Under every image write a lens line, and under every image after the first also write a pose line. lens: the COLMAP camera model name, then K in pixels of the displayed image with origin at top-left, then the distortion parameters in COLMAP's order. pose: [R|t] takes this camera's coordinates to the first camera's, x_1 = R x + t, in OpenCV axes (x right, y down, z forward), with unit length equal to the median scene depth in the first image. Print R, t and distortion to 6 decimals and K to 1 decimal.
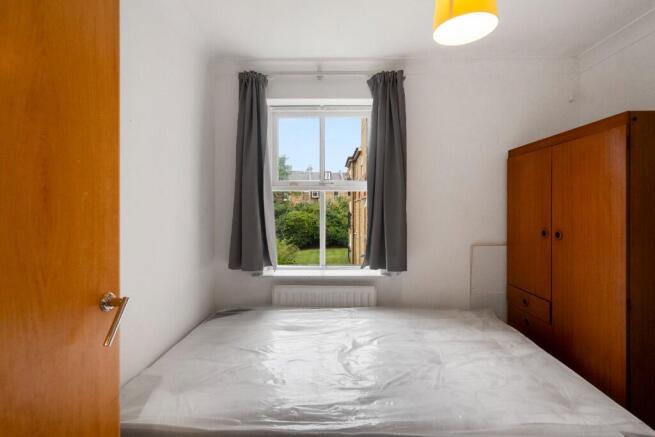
lens RADIAL K [[317.2, 0, 327.4], [0, 317.2, 212.7], [0, 0, 1]] dist [0.010077, 0.000460]
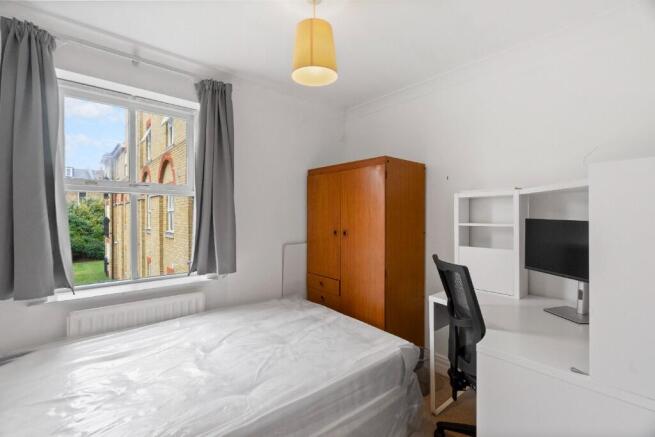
lens RADIAL K [[301.5, 0, 327.2], [0, 301.5, 220.6], [0, 0, 1]] dist [0.000928, 0.002090]
pose [[0.741911, -0.007918, 0.670451, -0.200331], [0.002510, 0.999956, 0.009032, 0.000086], [-0.670493, -0.005019, 0.741899, 0.032982]]
